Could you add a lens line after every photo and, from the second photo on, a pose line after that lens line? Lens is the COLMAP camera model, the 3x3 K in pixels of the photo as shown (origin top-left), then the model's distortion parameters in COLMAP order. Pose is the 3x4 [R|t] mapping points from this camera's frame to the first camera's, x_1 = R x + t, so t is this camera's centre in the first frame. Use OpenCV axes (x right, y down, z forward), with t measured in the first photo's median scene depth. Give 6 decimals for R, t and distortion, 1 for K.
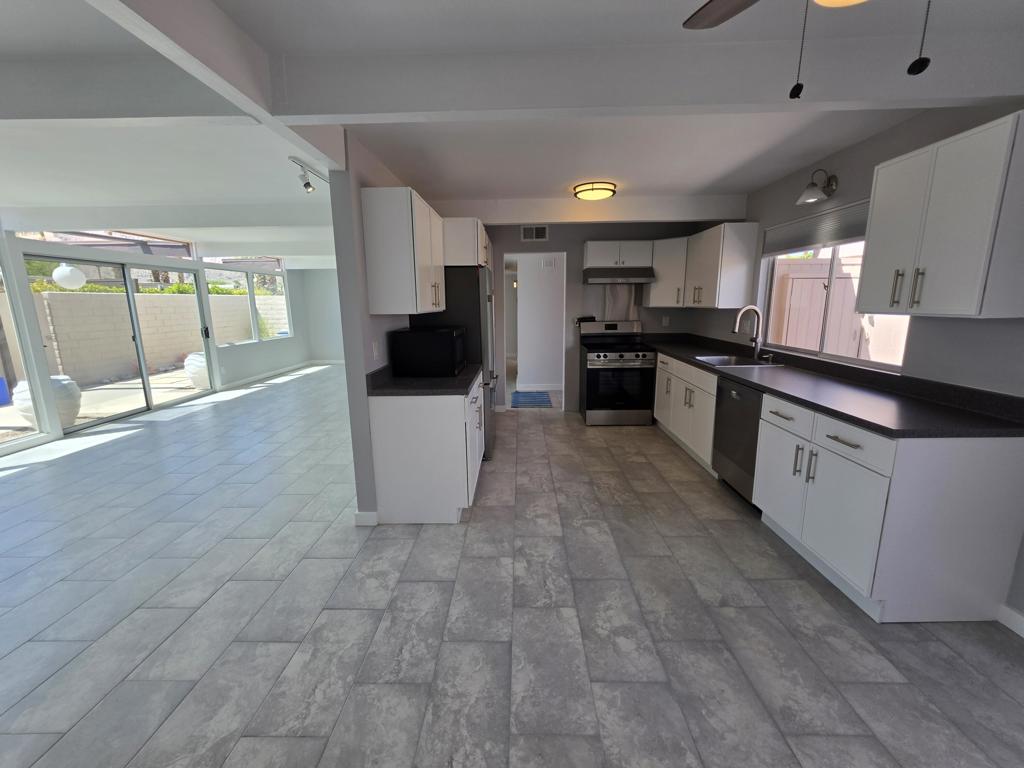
lens RADIAL K [[410.1, 0, 509.1], [0, 410.1, 377.1], [0, 0, 1]] dist [0.001564, -0.000074]
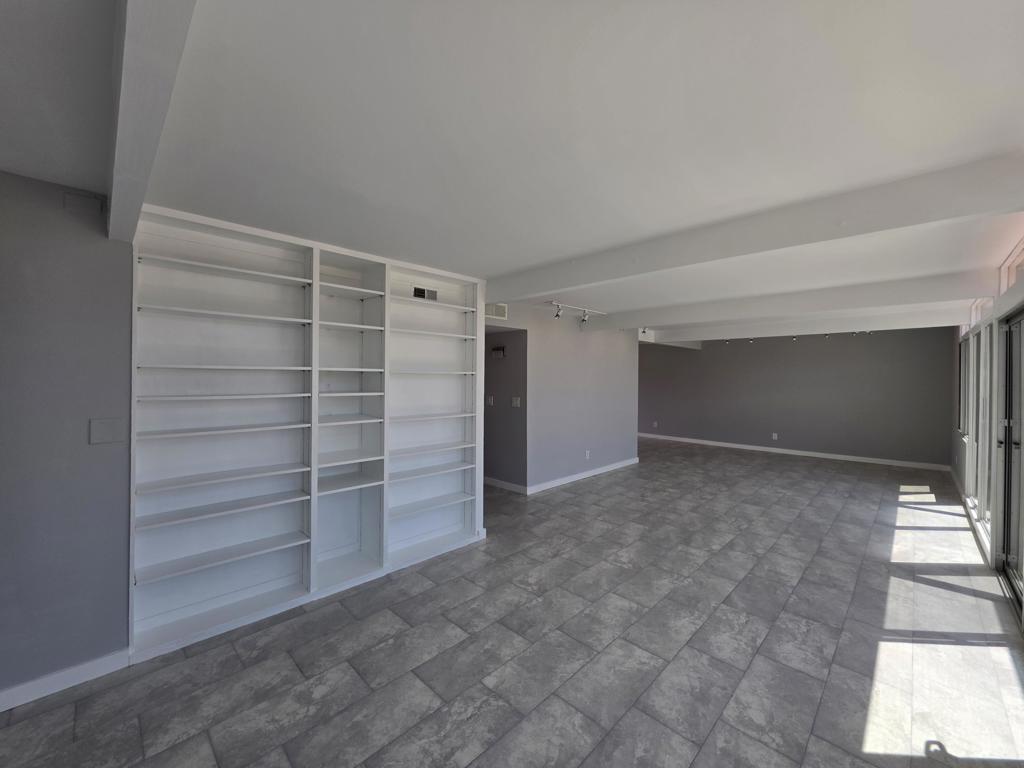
lens RADIAL K [[410.6, 0, 515.6], [0, 410.6, 380.2], [0, 0, 1]] dist [0.001161, -0.000840]
pose [[-0.731244, -0.000692, 0.682115, -1.605743], [0.122692, 0.983557, 0.132526, -0.620994], [-0.670991, 0.180599, -0.719135, 3.348349]]
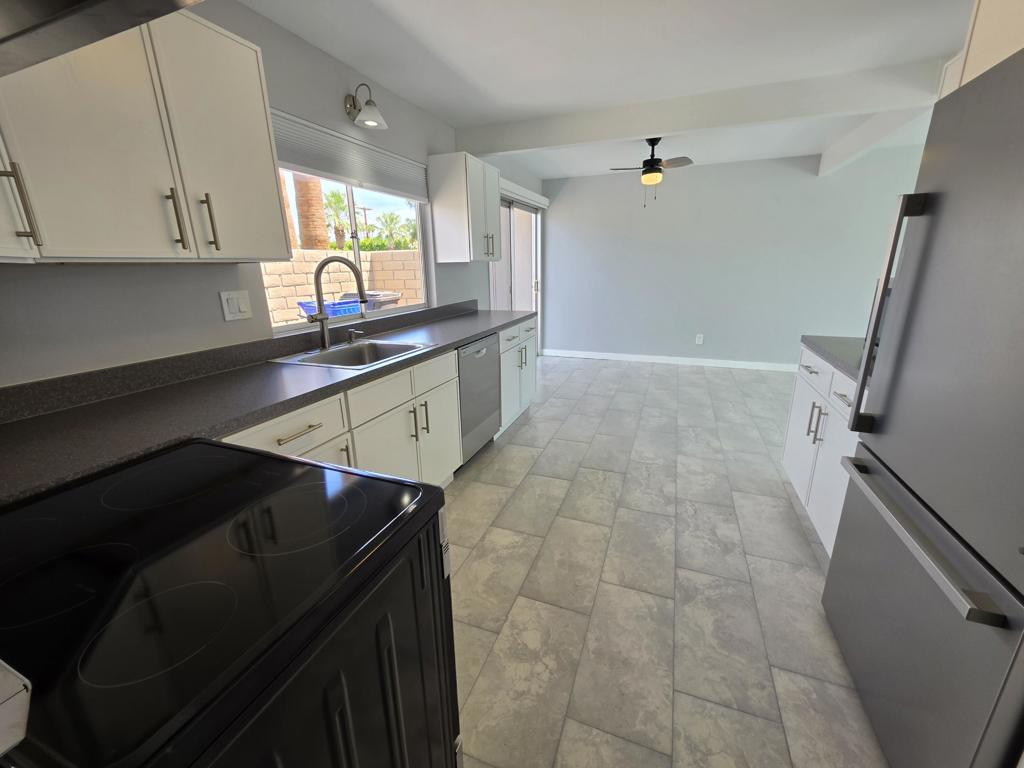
lens RADIAL K [[410.1, 0, 509.1], [0, 410.1, 377.1], [0, 0, 1]] dist [0.001564, -0.000074]
pose [[-0.937482, -0.063017, 0.342281, 0.178337], [0.092247, 0.903305, 0.418964, -0.305230], [-0.335586, 0.424346, -0.841019, 1.876426]]
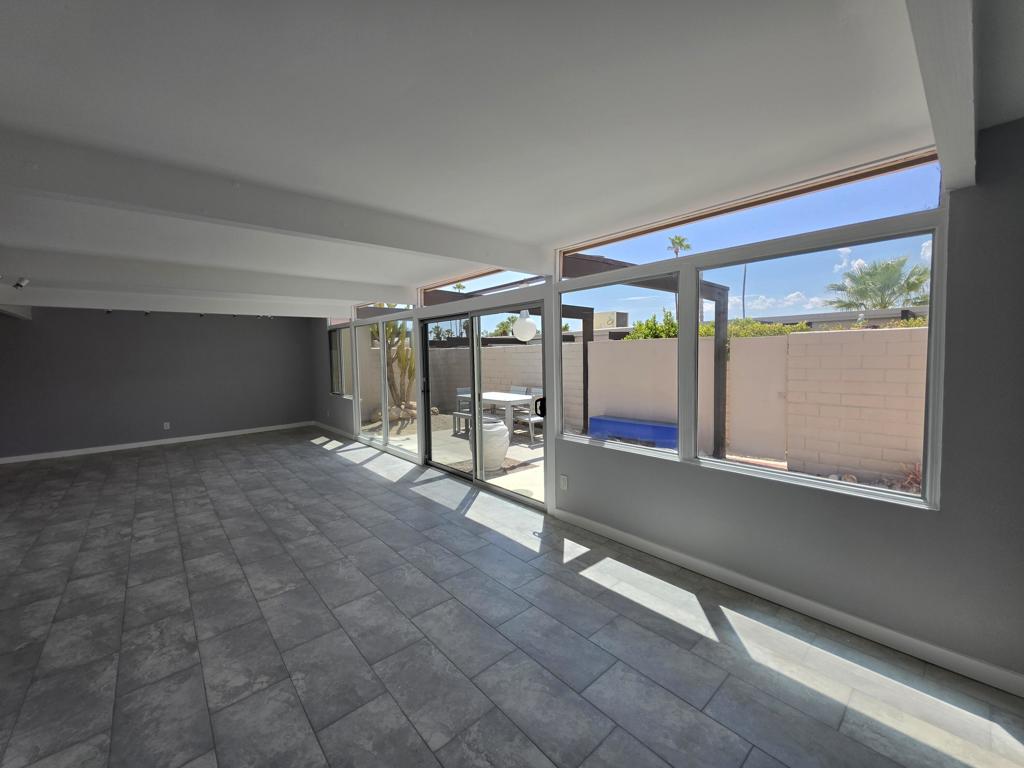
lens RADIAL K [[412.9, 0, 515.5], [0, 412.9, 379.4], [0, 0, 1]] dist [0.001702, 0.000399]
pose [[-0.731090, 0.068281, -0.678856, -0.781759], [-0.095002, 0.975100, 0.200389, -0.624724], [0.675635, 0.210995, -0.706398, 3.326872]]
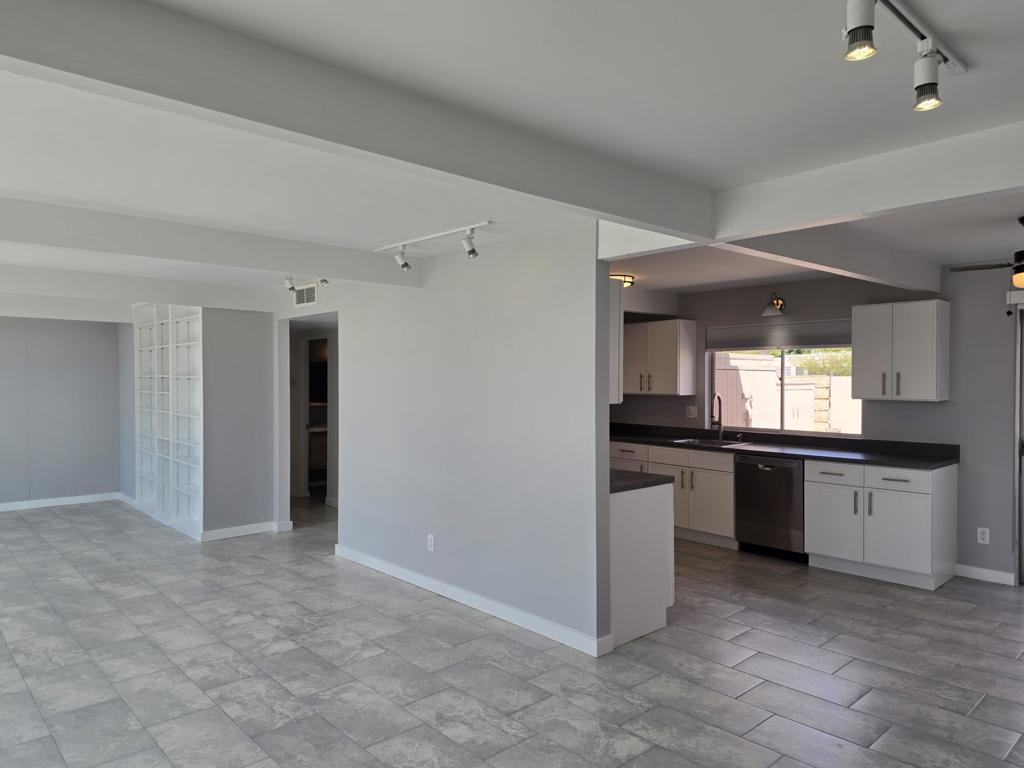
lens RADIAL K [[684.3, 0, 512.0], [0, 684.3, 384.0], [0, 0, 1]] dist [0.055252, -0.033927]
pose [[0.723460, 0.007498, 0.690326, -1.437279], [0.115976, 0.984410, -0.132234, -0.014696], [-0.680556, 0.175727, 0.711311, 0.033777]]
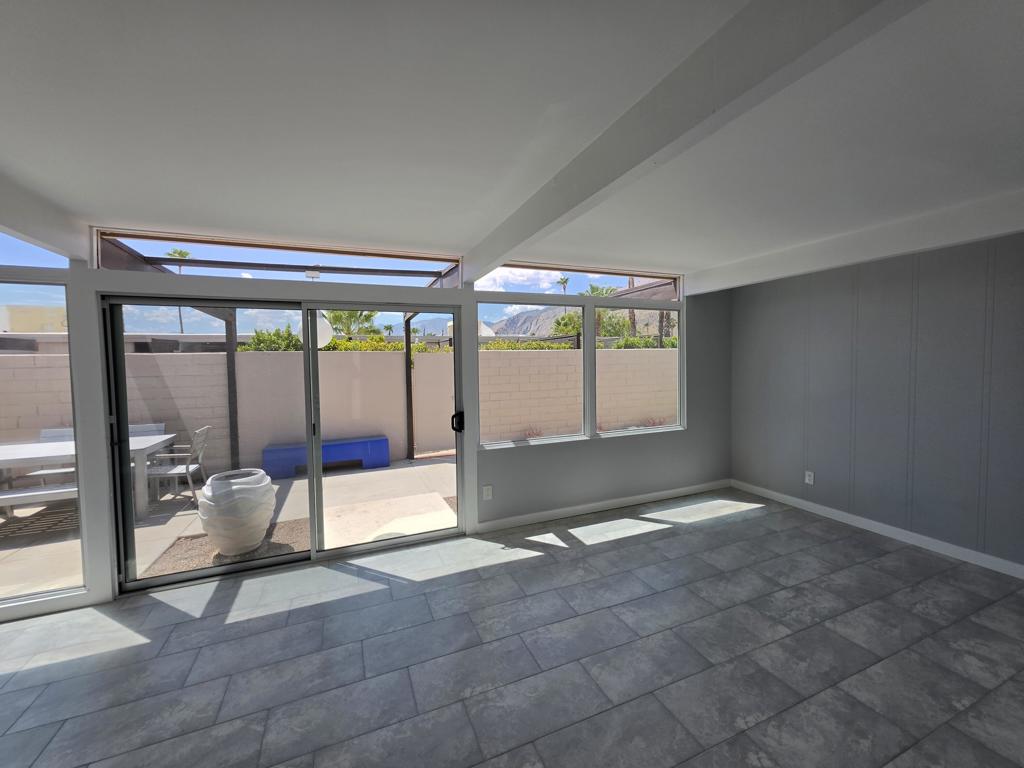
lens RADIAL K [[410.6, 0, 515.6], [0, 410.6, 380.2], [0, 0, 1]] dist [0.001161, -0.000840]
pose [[0.411633, 0.048546, -0.910056, -0.556941], [-0.152892, 0.988106, -0.016446, -0.396348], [0.898433, 0.145909, 0.414160, 2.035804]]
